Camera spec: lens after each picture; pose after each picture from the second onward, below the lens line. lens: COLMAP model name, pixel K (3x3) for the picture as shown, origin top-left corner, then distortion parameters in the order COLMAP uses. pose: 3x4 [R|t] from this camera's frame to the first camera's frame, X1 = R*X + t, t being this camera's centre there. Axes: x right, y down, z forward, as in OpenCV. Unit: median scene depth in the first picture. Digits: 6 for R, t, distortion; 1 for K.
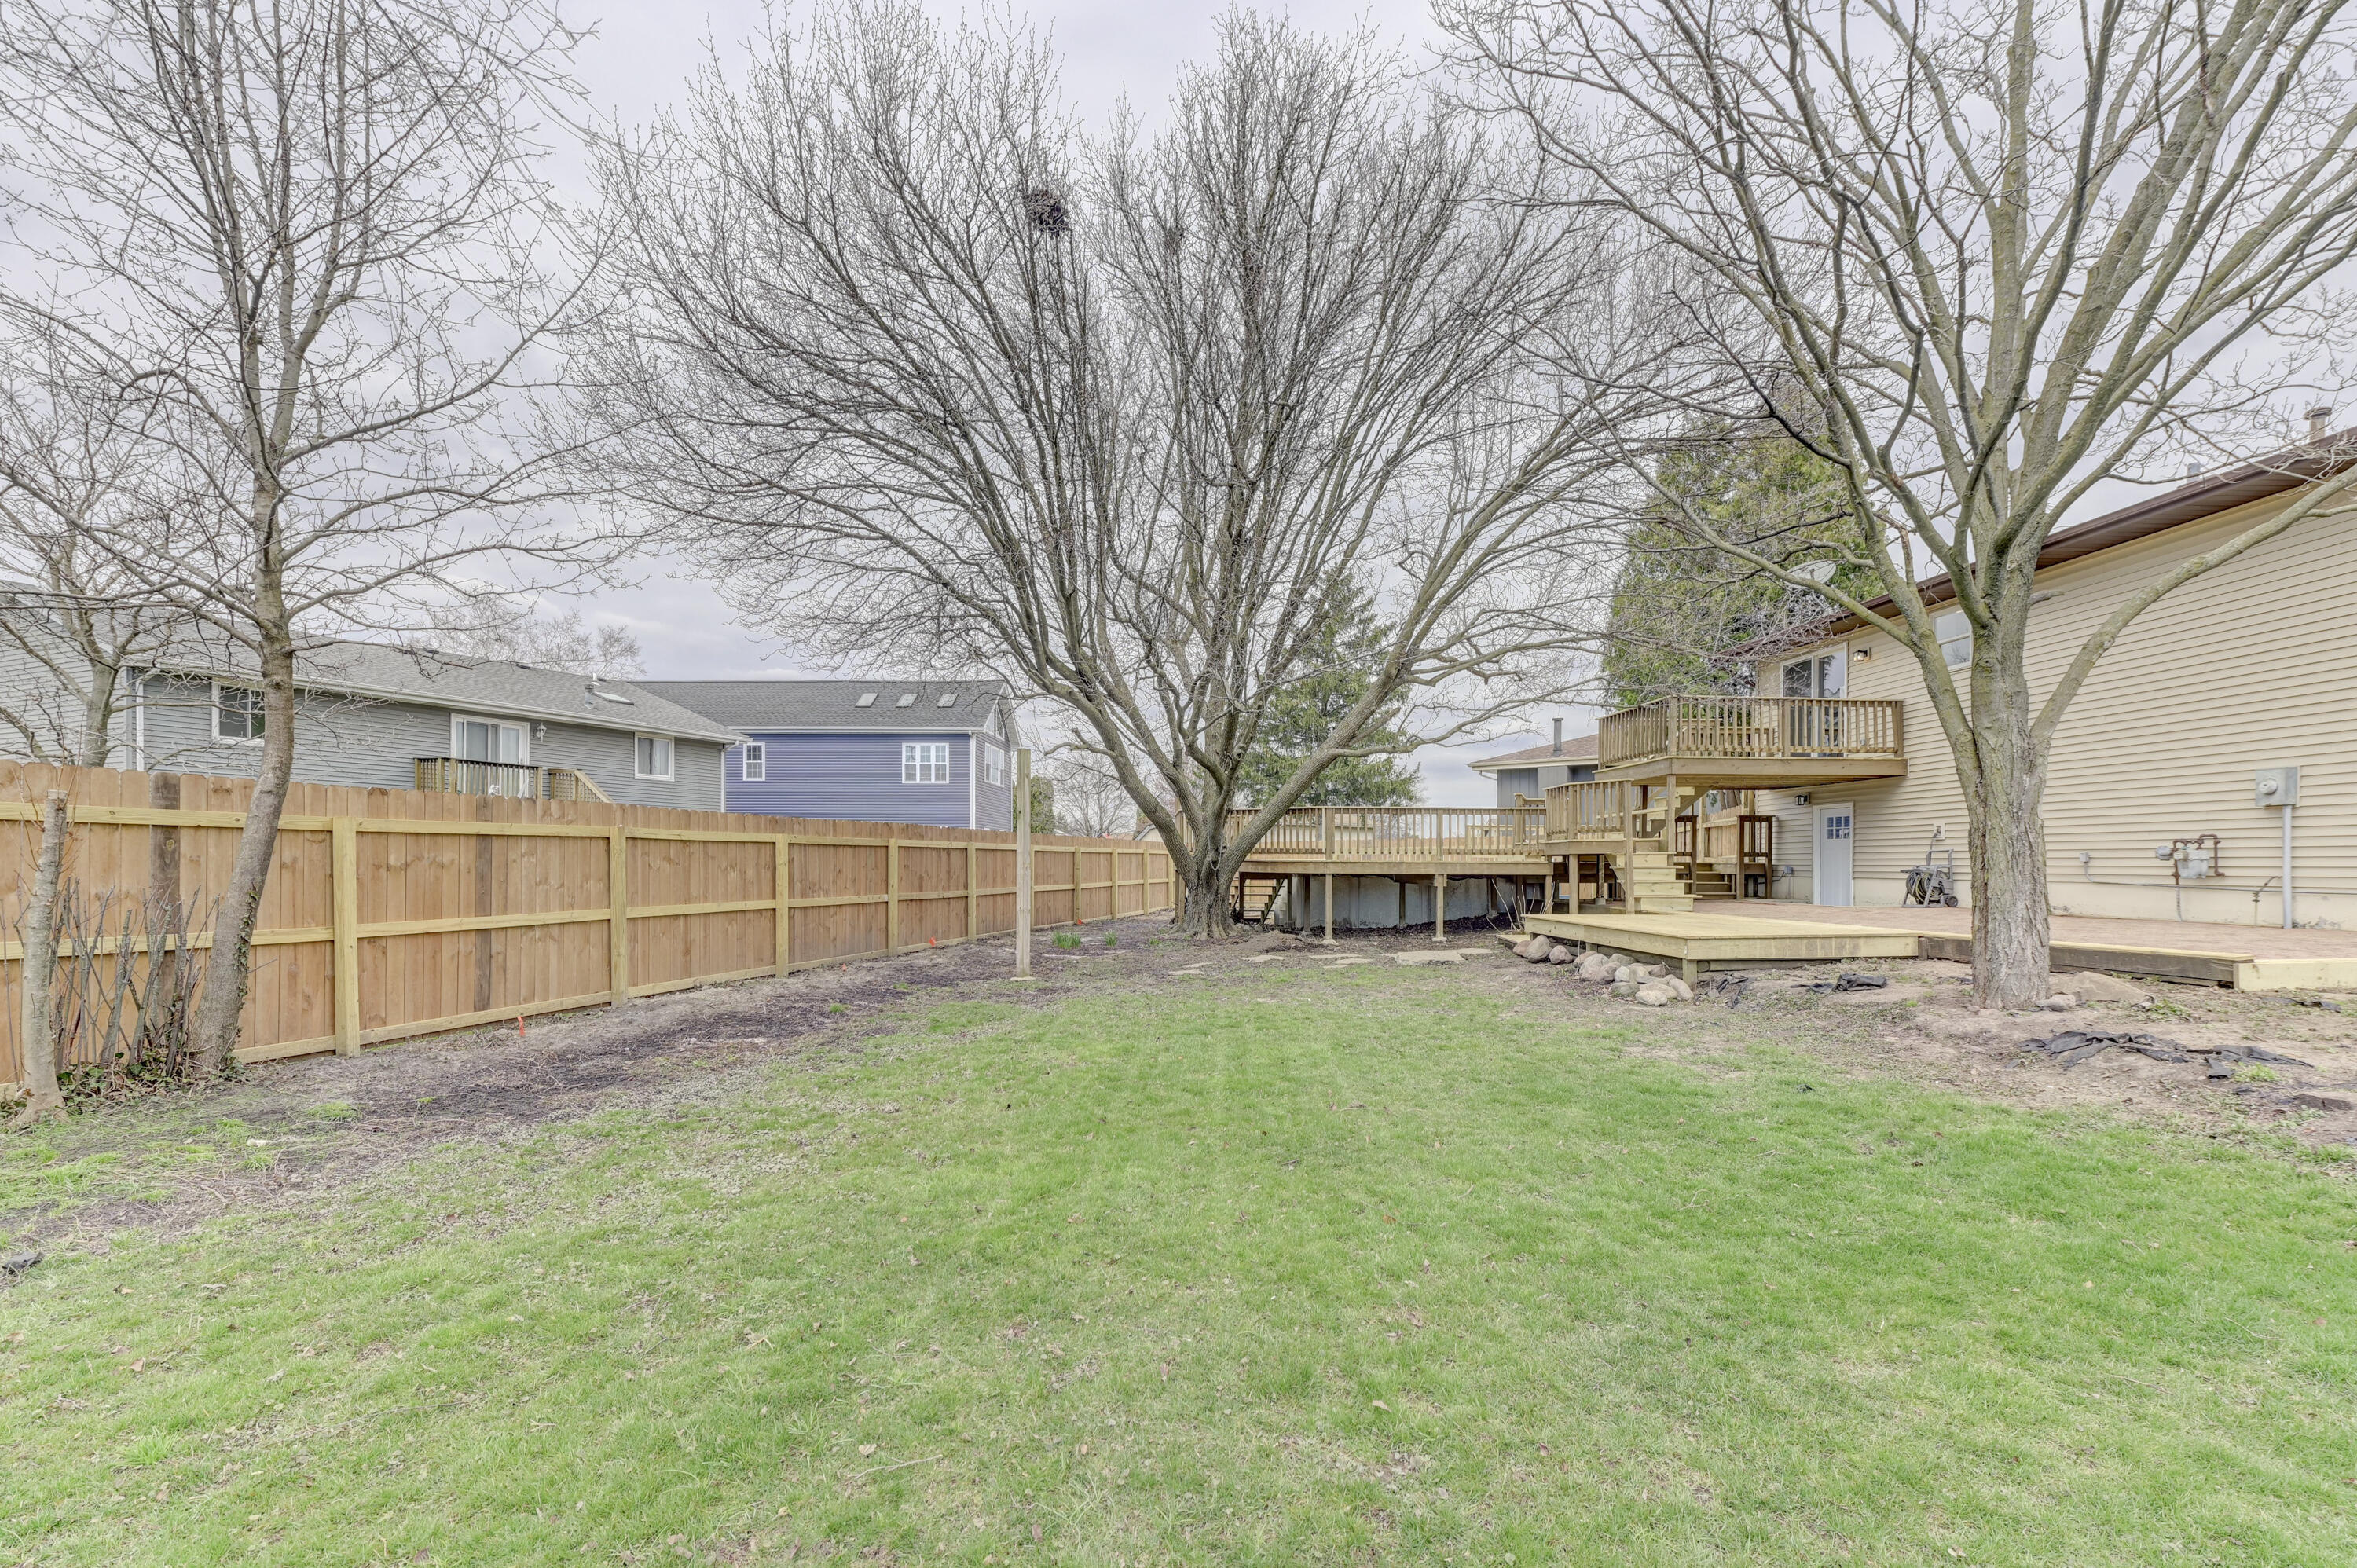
lens RADIAL K [[1051.6, 0, 1183.8], [0, 1051.6, 802.9], [0, 0, 1]] dist [0.017859, -0.000507]
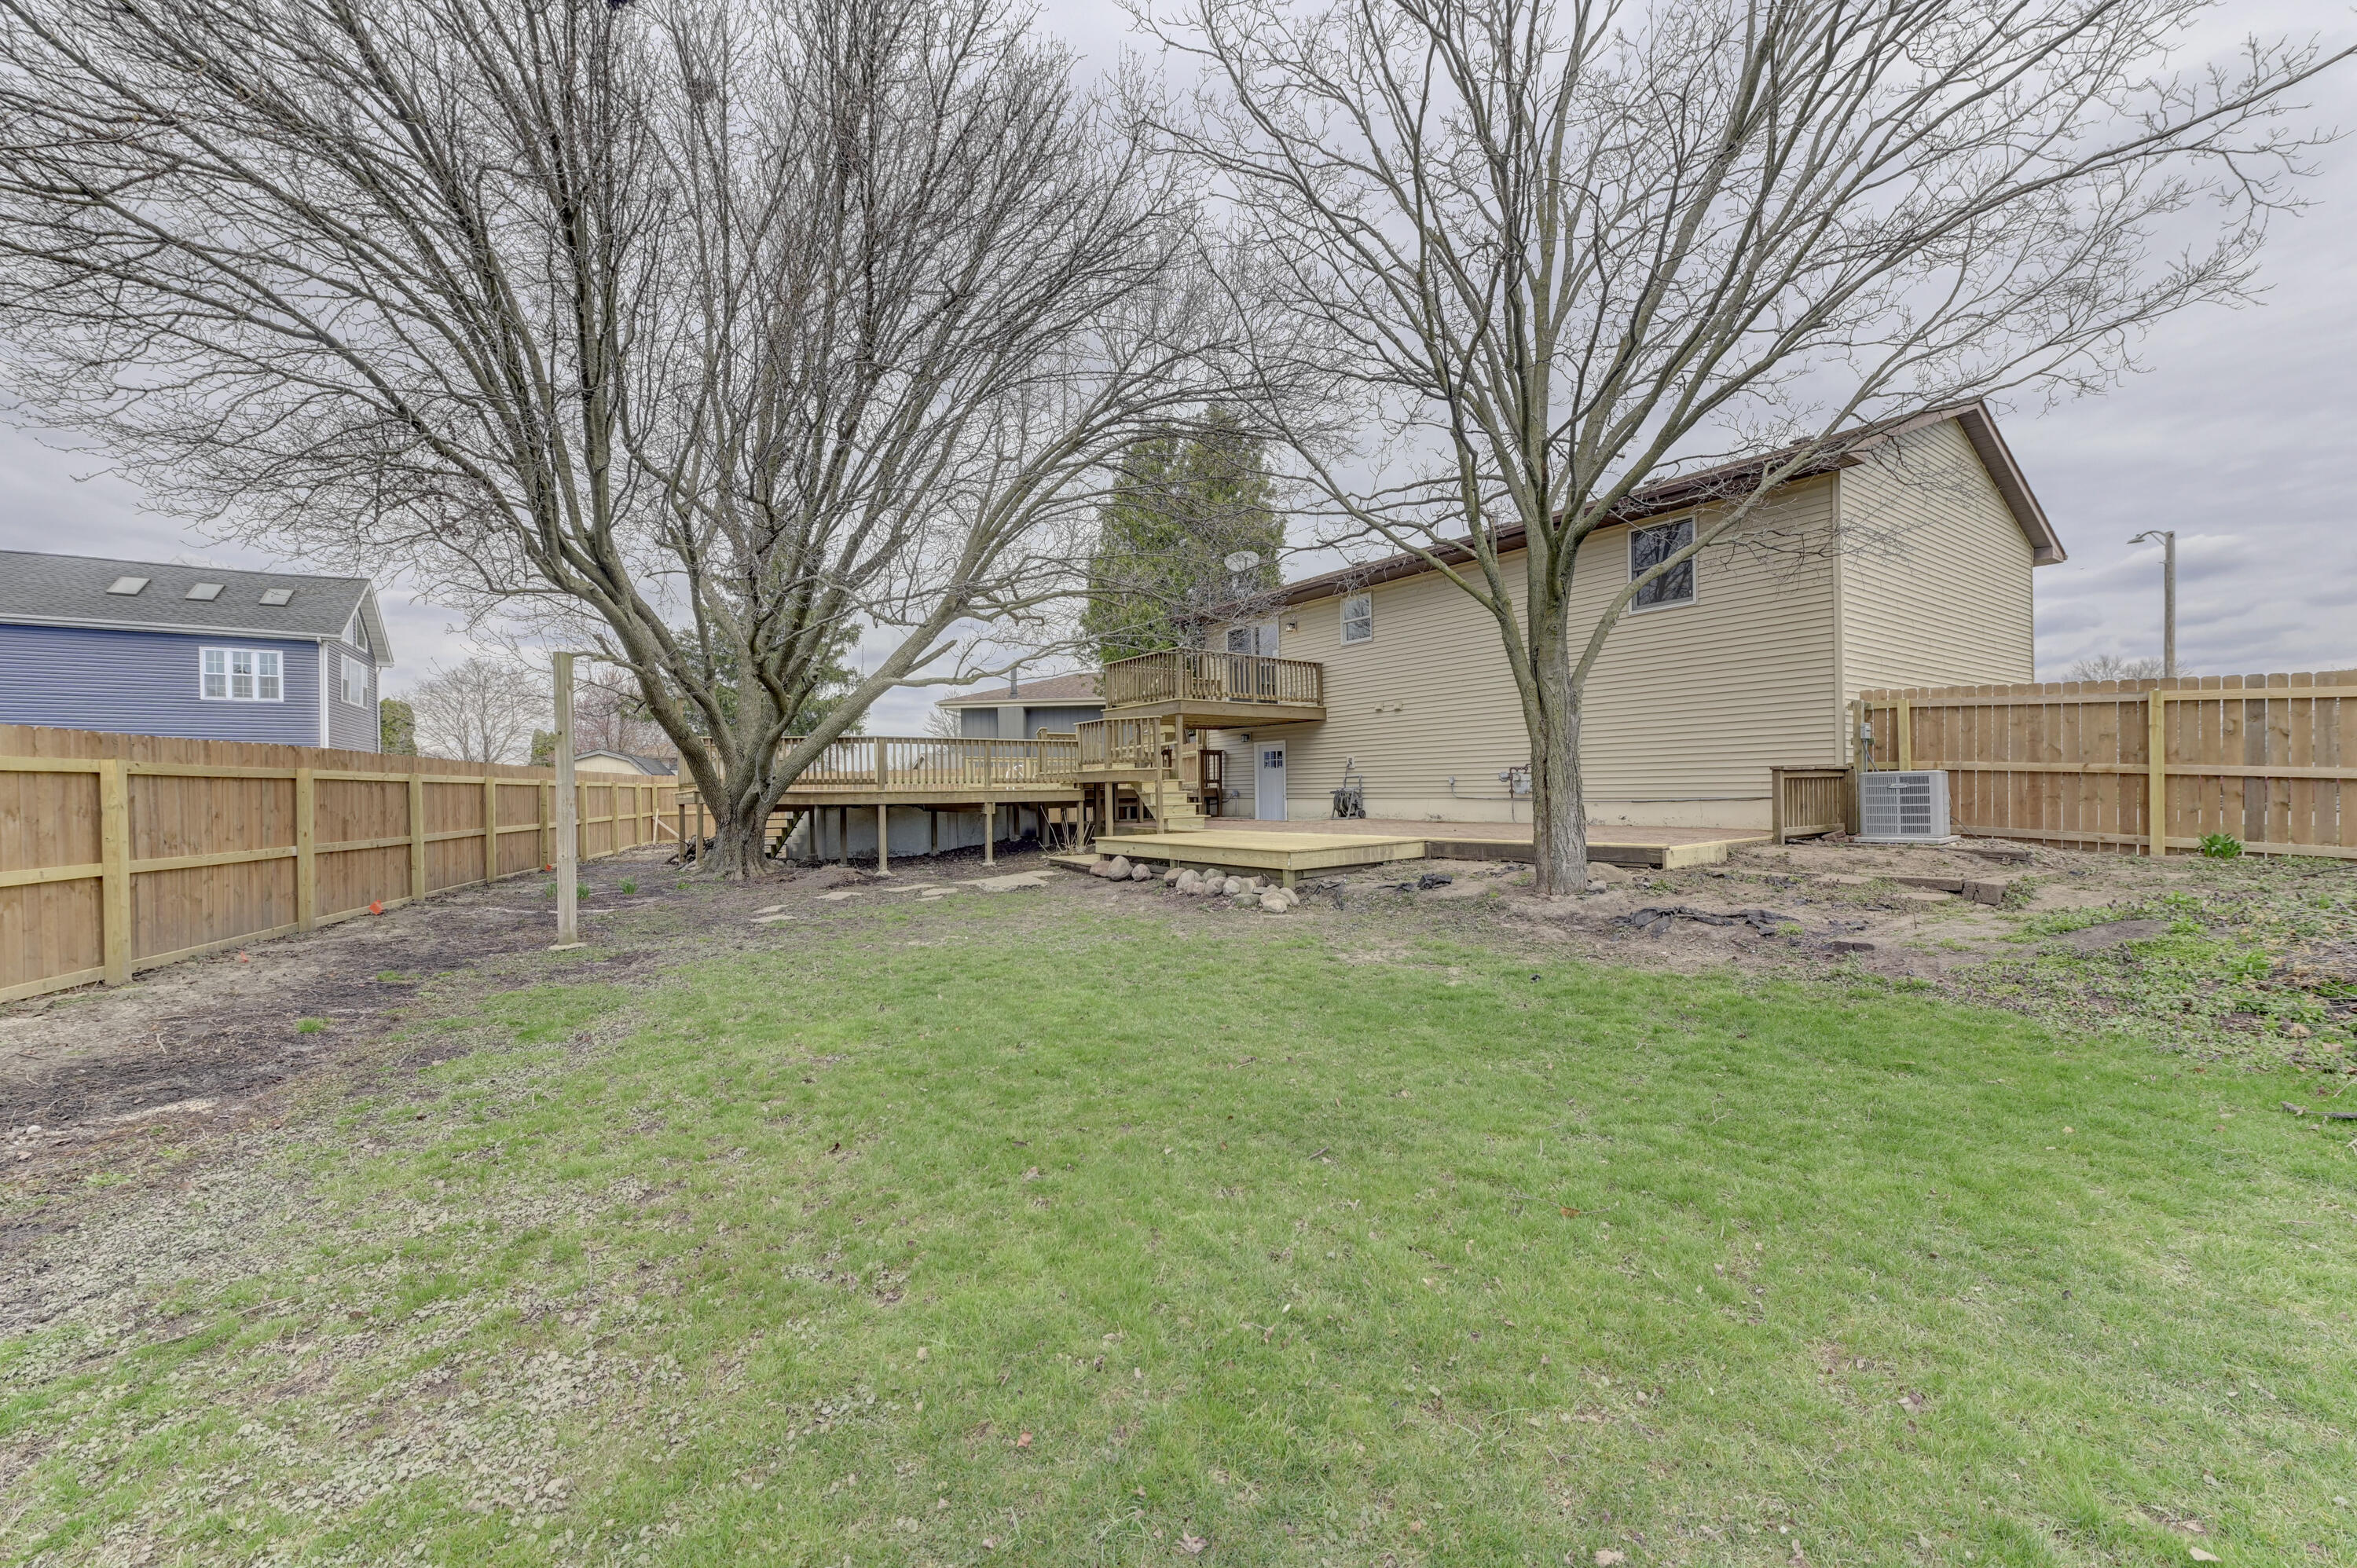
lens RADIAL K [[931.9, 0, 1181.0], [0, 931.9, 751.3], [0, 0, 1]] dist [0.006474, -0.000151]
pose [[0.842314, 0.009061, 0.538911, -0.098716], [-0.015773, 0.999845, 0.007841, 0.006880], [-0.538757, -0.015105, 0.842326, 0.118735]]
